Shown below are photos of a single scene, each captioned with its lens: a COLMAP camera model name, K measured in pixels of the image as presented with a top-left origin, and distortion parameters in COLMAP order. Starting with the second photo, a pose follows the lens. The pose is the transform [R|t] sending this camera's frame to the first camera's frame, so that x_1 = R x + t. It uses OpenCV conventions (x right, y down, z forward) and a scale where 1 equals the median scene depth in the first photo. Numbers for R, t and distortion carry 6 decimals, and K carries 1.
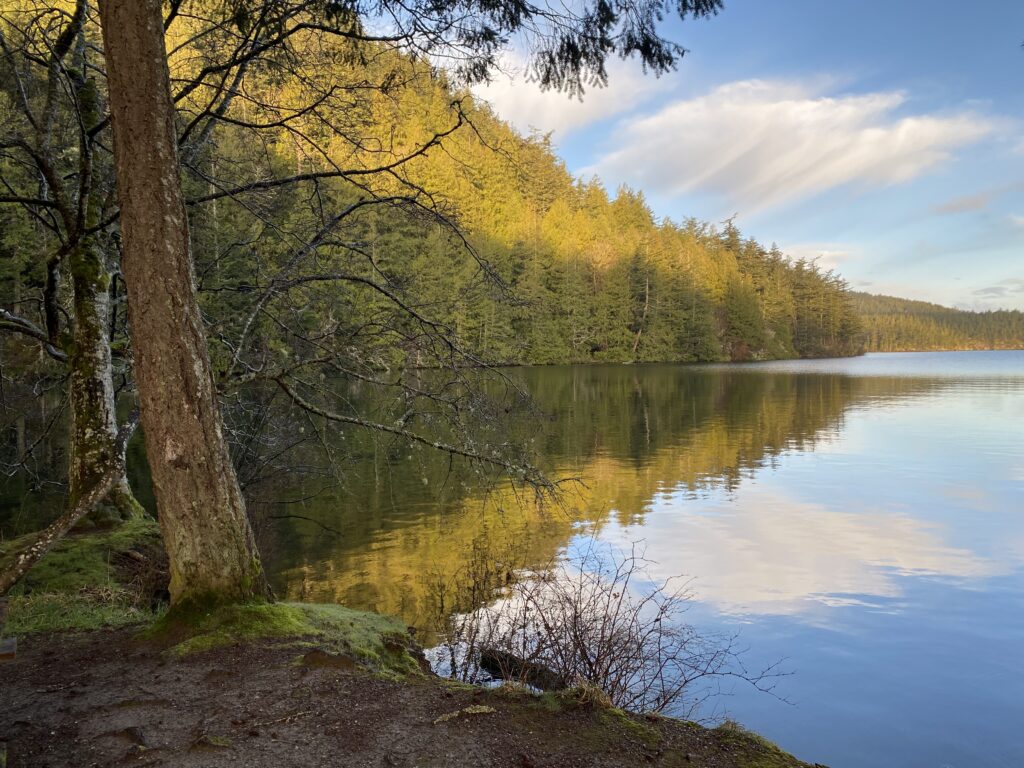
lens RADIAL K [[778.8, 0, 506.1], [0, 778.8, 376.0], [0, 0, 1]] dist [0.028949, -0.009825]
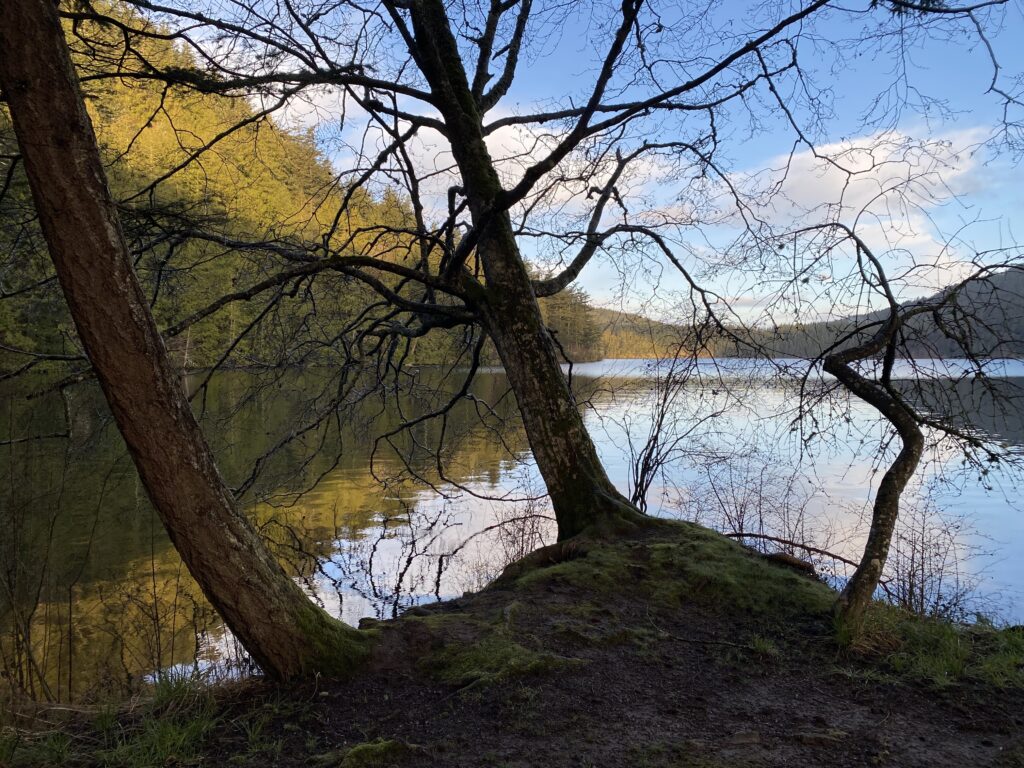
lens RADIAL K [[778.8, 0, 512.0], [0, 778.8, 384.0], [0, 0, 1]] dist [-0.041938, -0.001817]
pose [[0.929109, 0.001055, 0.369805, -0.744621], [-0.001782, 0.999997, 0.001624, 0.045227], [-0.369802, -0.002168, 0.929108, 0.283393]]
